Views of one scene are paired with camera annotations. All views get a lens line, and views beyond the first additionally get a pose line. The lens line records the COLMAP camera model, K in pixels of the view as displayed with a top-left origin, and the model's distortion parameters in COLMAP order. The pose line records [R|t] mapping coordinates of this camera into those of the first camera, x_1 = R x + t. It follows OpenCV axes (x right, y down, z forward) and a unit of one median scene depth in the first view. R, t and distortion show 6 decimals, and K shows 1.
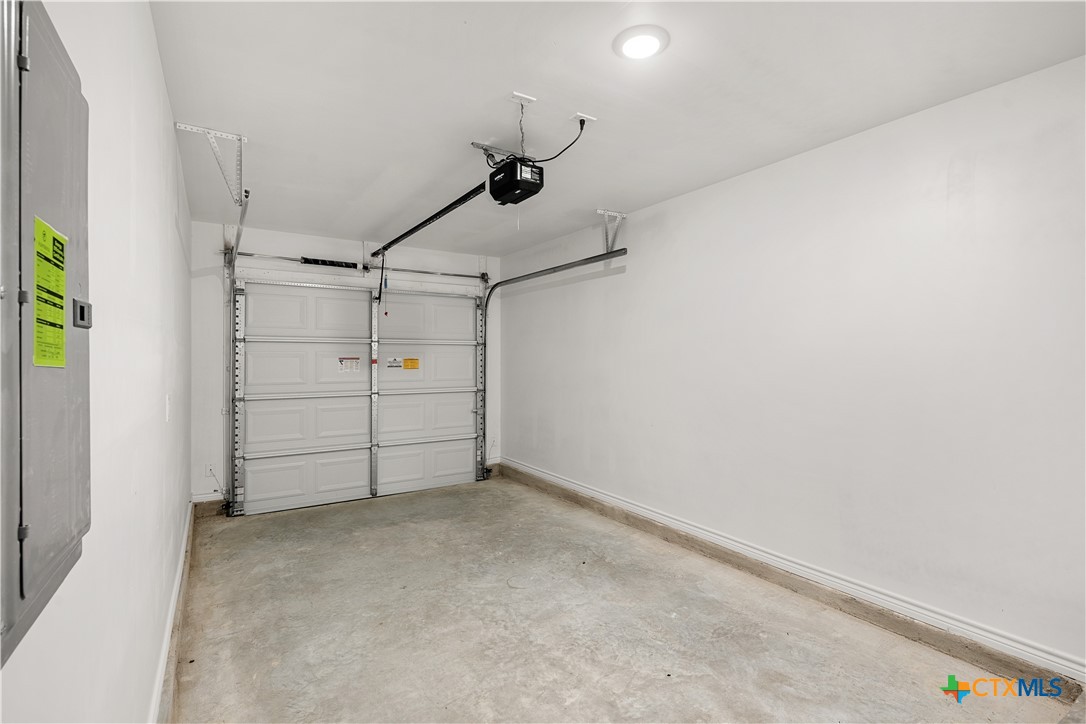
lens RADIAL K [[507.9, 0, 542.7], [0, 507.9, 358.4], [0, 0, 1]] dist [0.018371, 0.000406]
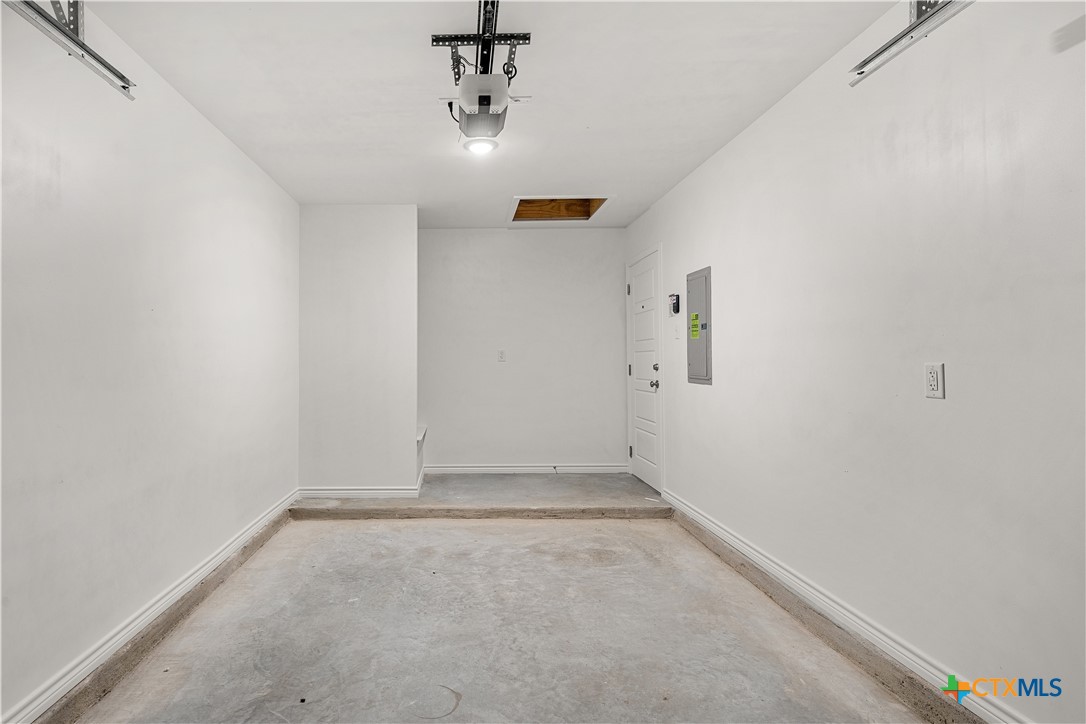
lens RADIAL K [[507.9, 0, 542.3], [0, 507.9, 357.8], [0, 0, 1]] dist [0.018371, 0.000406]
pose [[-0.903728, 0.014619, 0.427857, -0.507088], [0.019780, 0.999775, 0.007620, 0.057694], [-0.427650, 0.015350, -0.903814, 1.827555]]
